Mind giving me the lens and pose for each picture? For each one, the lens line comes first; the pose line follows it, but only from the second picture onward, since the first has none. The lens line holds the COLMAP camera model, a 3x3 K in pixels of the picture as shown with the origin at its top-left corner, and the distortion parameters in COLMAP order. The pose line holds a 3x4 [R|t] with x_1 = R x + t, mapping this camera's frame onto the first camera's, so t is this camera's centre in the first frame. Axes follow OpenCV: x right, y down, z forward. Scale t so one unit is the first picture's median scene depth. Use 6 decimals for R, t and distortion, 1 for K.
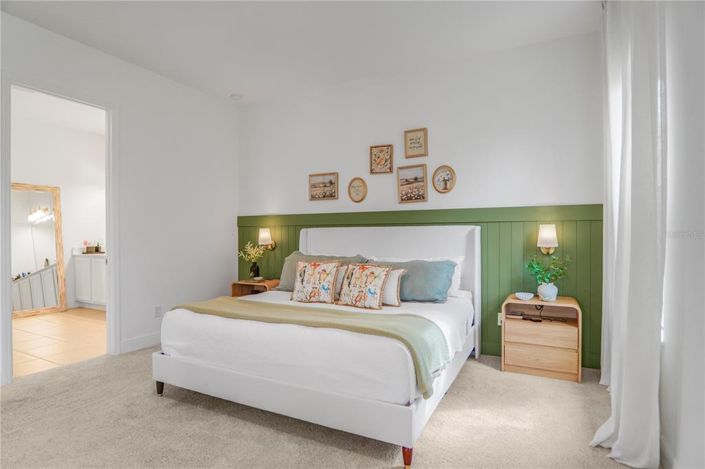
lens RADIAL K [[377.4, 0, 352.5], [0, 377.4, 239.5], [0, 0, 1]] dist [-0.025121, 0.000565]
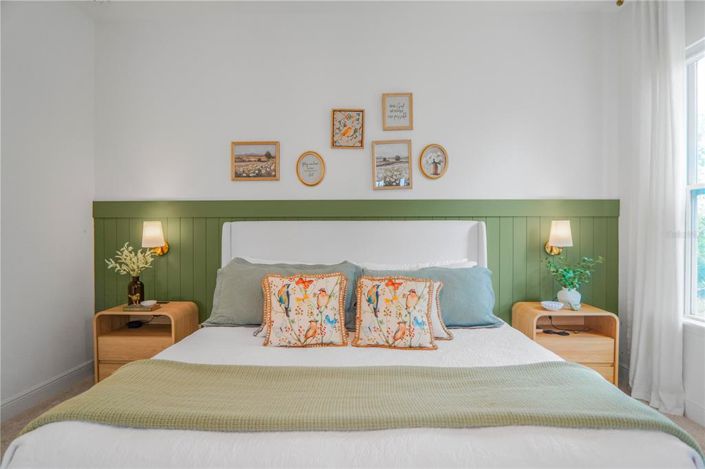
lens RADIAL K [[377.4, 0, 352.7], [0, 377.4, 238.2], [0, 0, 1]] dist [-0.025121, 0.000565]
pose [[0.901116, -0.004615, 0.433554, -0.228873], [0.003174, 0.999987, 0.004047, -0.003472], [-0.433567, -0.002271, 0.901119, 0.334096]]
